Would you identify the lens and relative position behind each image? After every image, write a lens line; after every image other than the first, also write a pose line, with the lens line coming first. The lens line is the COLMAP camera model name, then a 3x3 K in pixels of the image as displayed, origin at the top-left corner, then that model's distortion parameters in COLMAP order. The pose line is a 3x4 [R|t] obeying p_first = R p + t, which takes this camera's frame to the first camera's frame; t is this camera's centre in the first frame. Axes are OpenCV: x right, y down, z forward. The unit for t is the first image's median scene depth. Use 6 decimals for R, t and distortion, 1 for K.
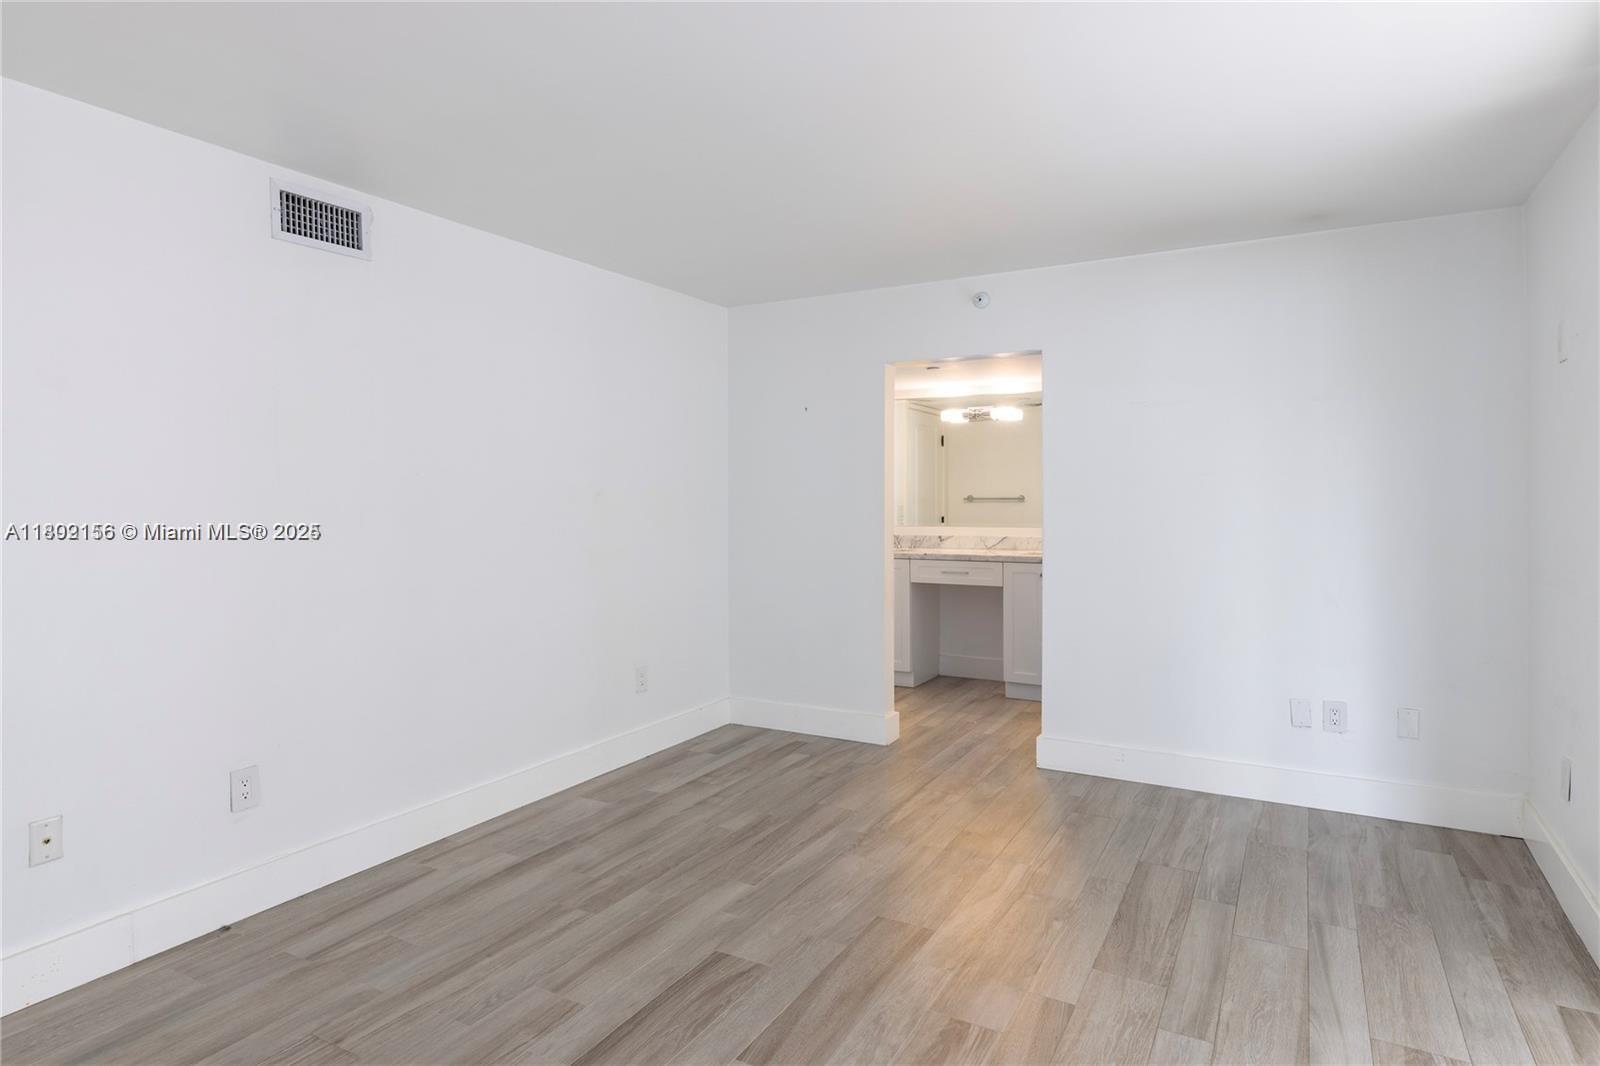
lens RADIAL K [[915.5, 0, 800.1], [0, 915.5, 530.3], [0, 0, 1]] dist [-0.000684, -0.000439]
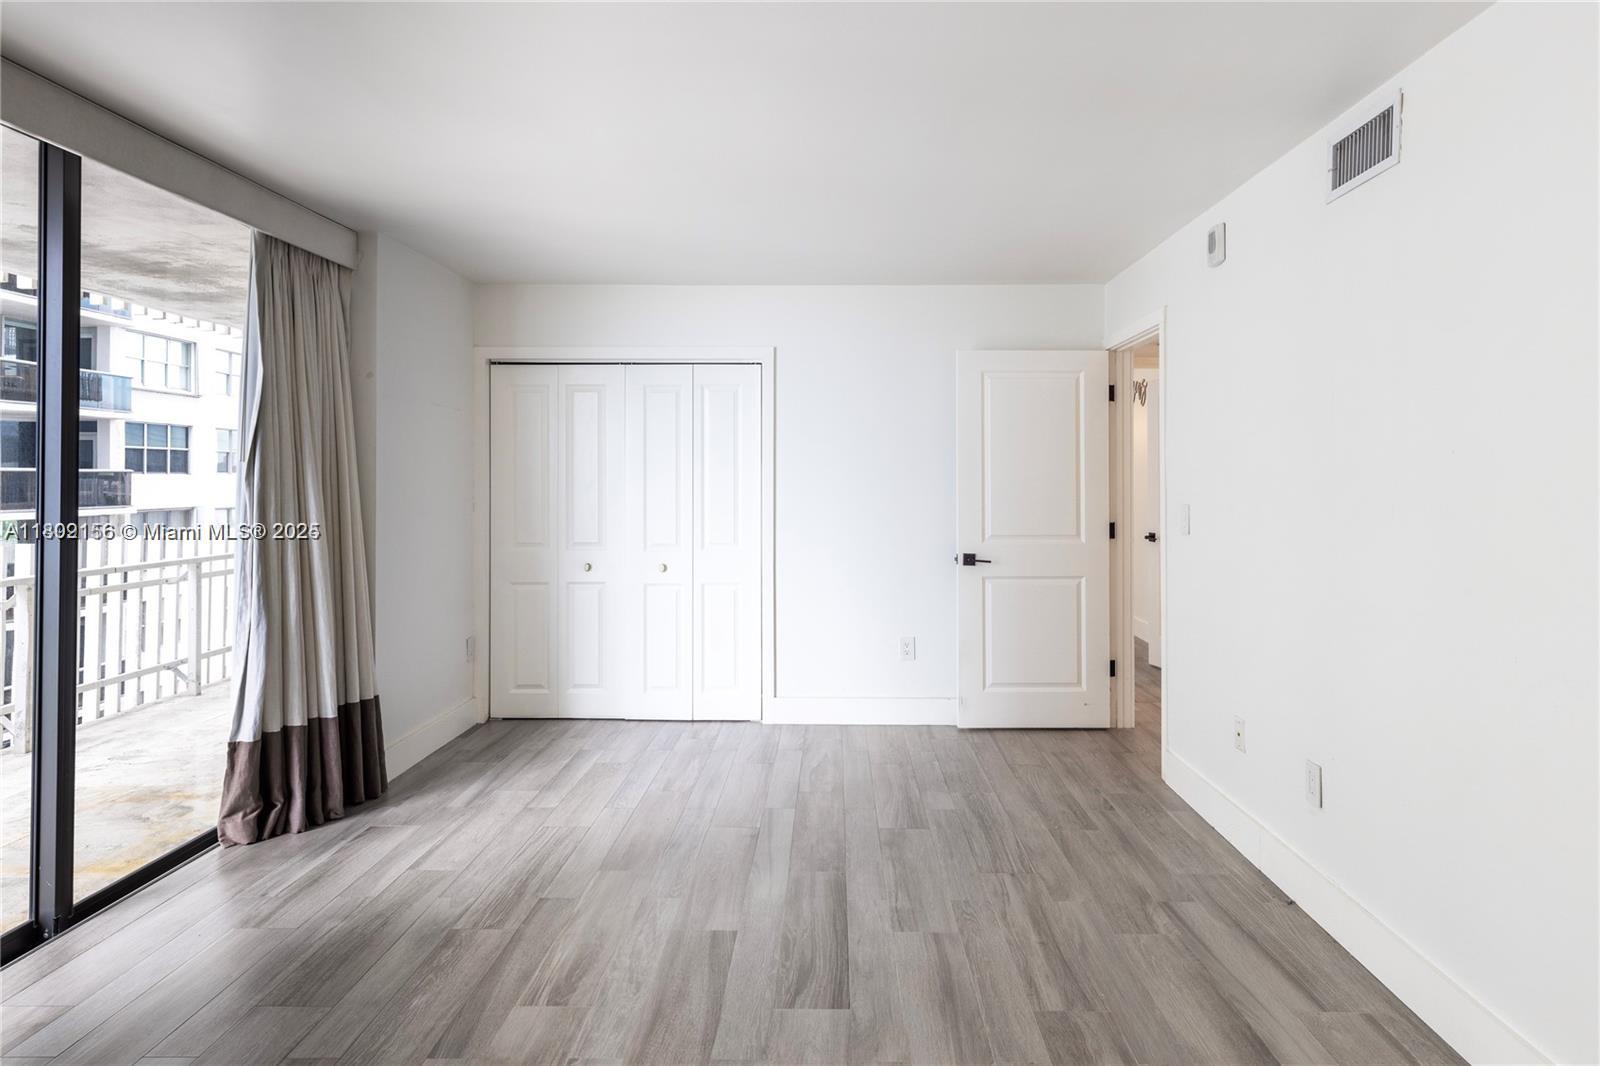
lens RADIAL K [[915.5, 0, 814.2], [0, 915.5, 472.9], [0, 0, 1]] dist [-0.000684, -0.000439]
pose [[-0.884485, -0.001137, -0.466567, 0.351188], [-0.017378, 0.999383, 0.030507, -0.074240], [0.466244, 0.035091, -0.883960, 1.779131]]
